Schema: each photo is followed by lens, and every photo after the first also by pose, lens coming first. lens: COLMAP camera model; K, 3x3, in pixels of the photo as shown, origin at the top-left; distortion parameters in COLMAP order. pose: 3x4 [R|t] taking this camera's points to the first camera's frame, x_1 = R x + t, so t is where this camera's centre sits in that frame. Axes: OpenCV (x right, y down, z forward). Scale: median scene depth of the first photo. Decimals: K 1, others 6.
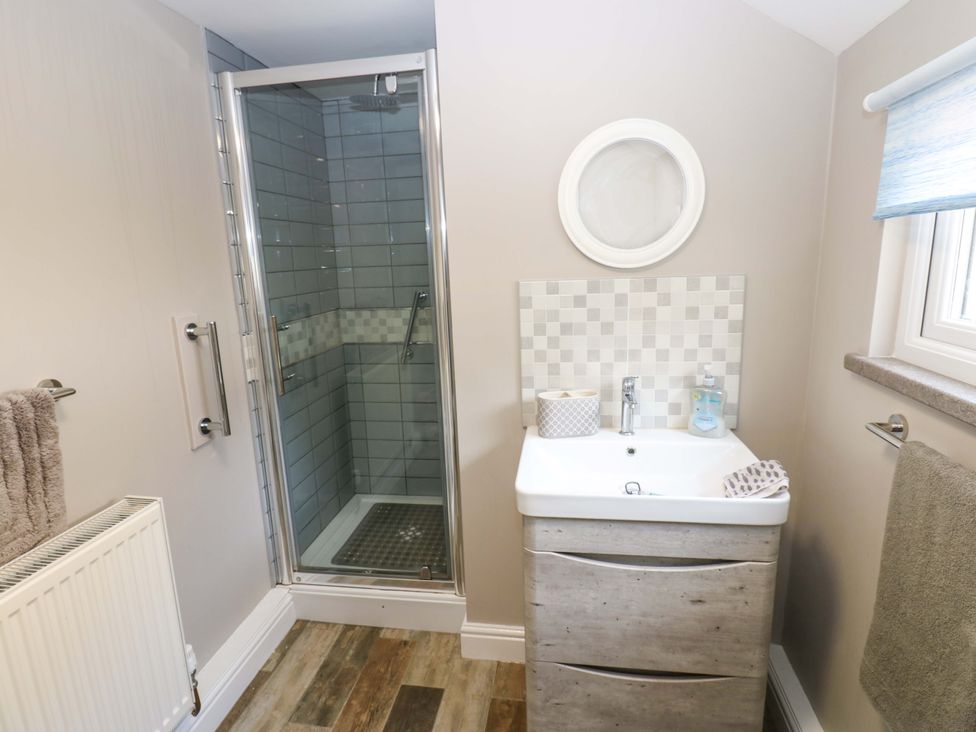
lens RADIAL K [[549.1, 0, 488.0], [0, 549.1, 367.8], [0, 0, 1]] dist [-0.012659, -0.009219]
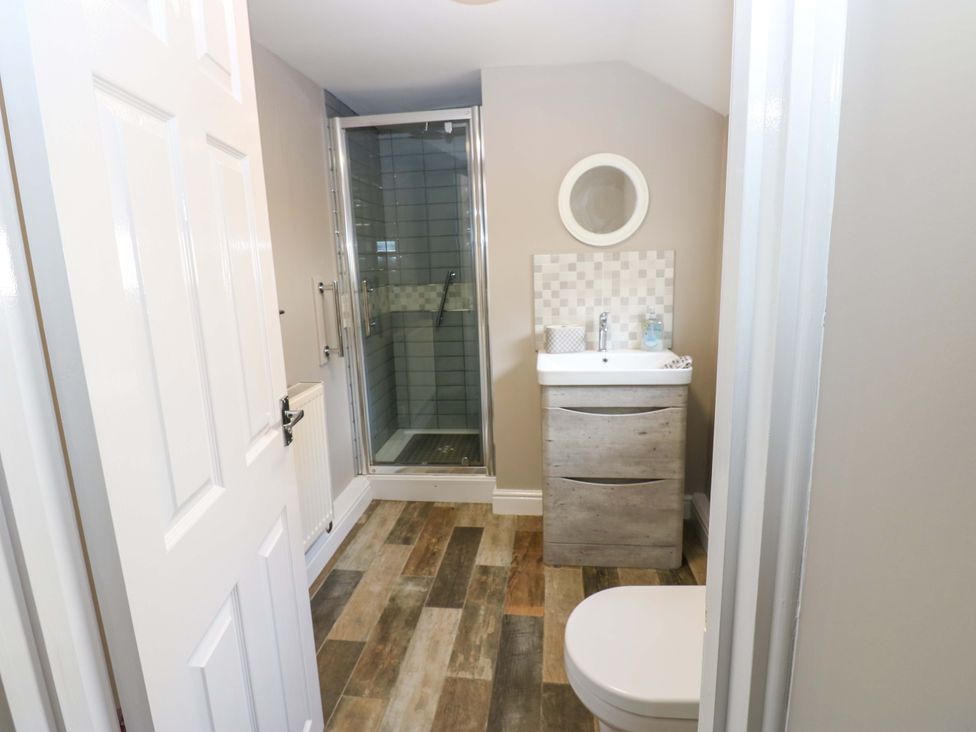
lens RADIAL K [[549.1, 0, 486.2], [0, 549.1, 366.9], [0, 0, 1]] dist [-0.012659, -0.009219]
pose [[0.999627, -0.005866, 0.026683, -0.118300], [0.006106, 0.999942, -0.008920, 0.170213], [-0.026629, 0.009080, 0.999604, -0.544341]]
